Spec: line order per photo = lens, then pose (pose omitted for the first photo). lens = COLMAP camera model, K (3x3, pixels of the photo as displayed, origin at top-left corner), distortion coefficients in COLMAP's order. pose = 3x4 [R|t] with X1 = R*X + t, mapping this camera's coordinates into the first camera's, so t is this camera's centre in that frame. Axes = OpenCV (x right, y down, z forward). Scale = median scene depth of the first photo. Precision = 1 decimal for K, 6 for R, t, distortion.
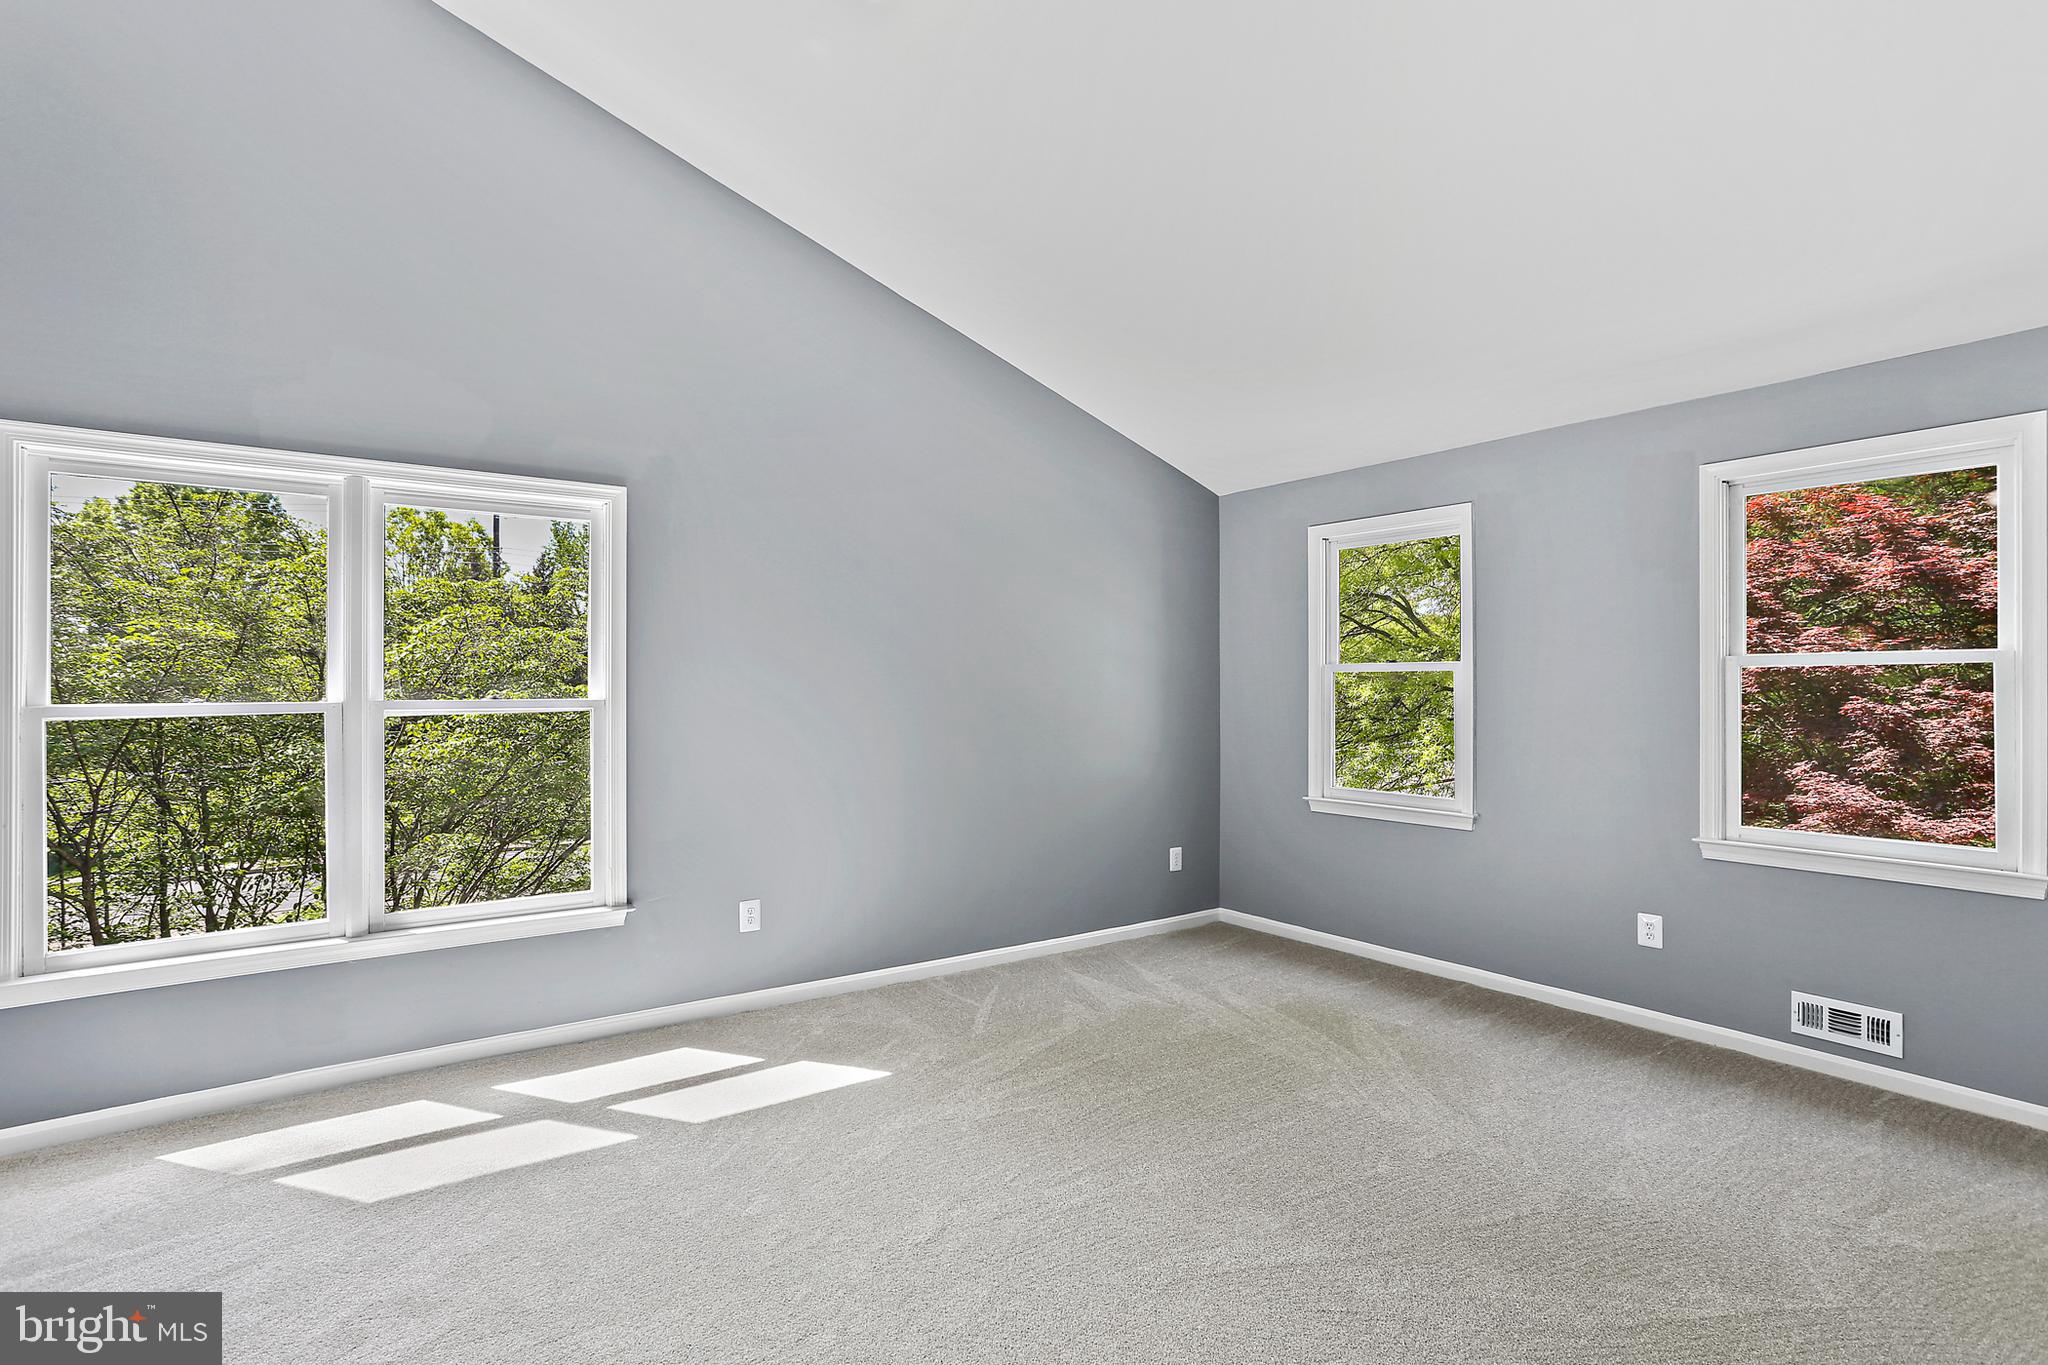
lens RADIAL K [[1007.1, 0, 1022.2], [0, 1007.1, 693.7], [0, 0, 1]] dist [-0.060424, 0.041919]
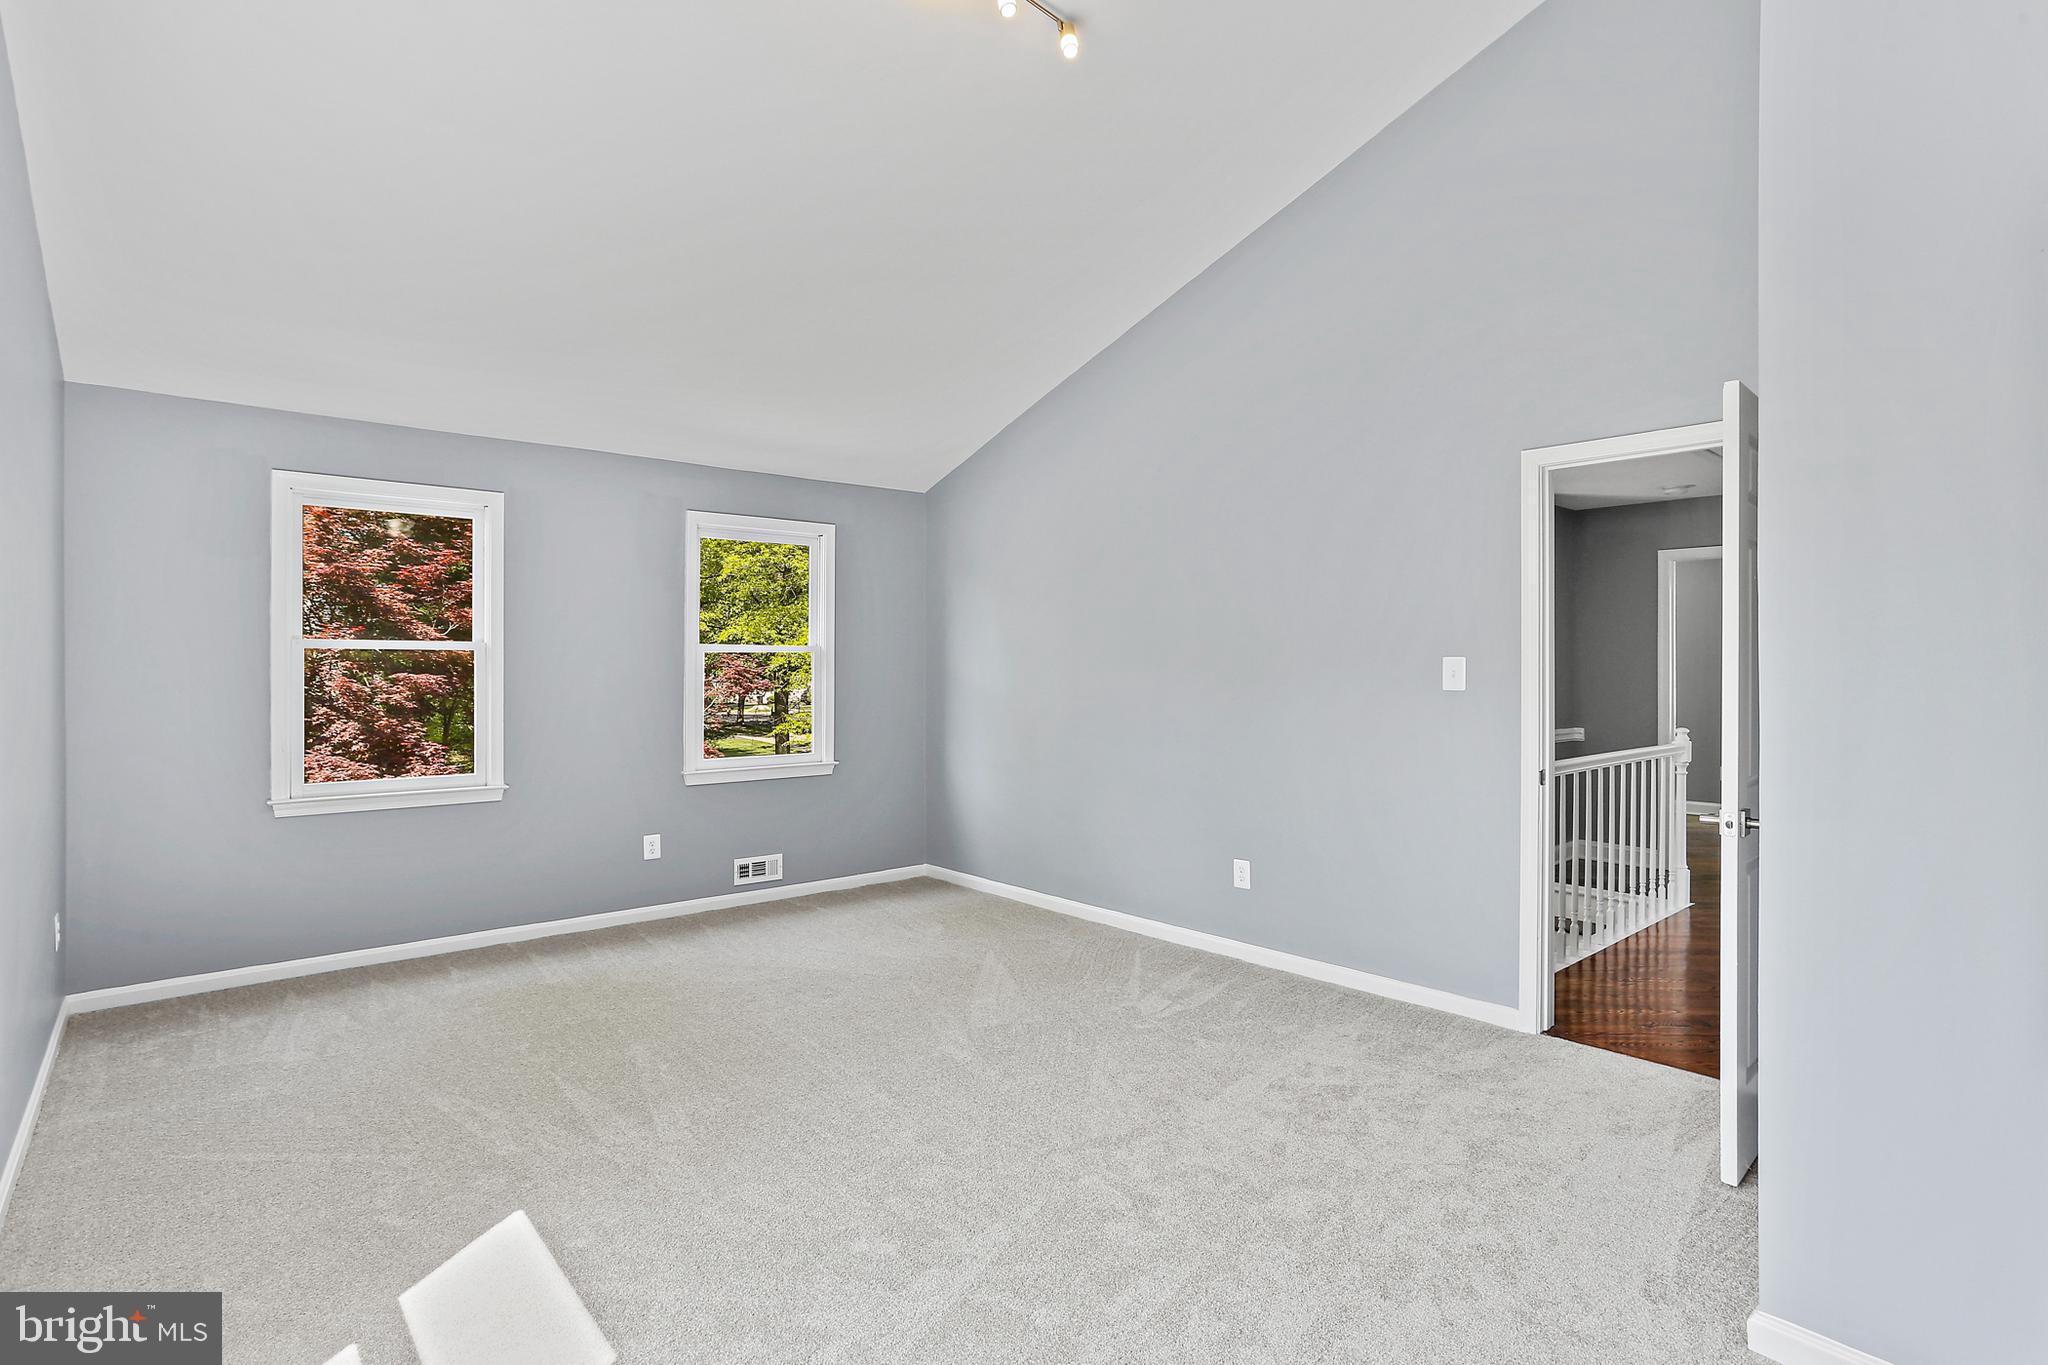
lens RADIAL K [[1007.1, 0, 1022.2], [0, 1007.1, 693.7], [0, 0, 1]] dist [-0.060424, 0.041919]
pose [[-0.103340, -0.022236, 0.994397, -0.777459], [0.006613, 0.999713, 0.023042, 0.003173], [-0.994624, 0.008957, -0.103164, 0.647861]]
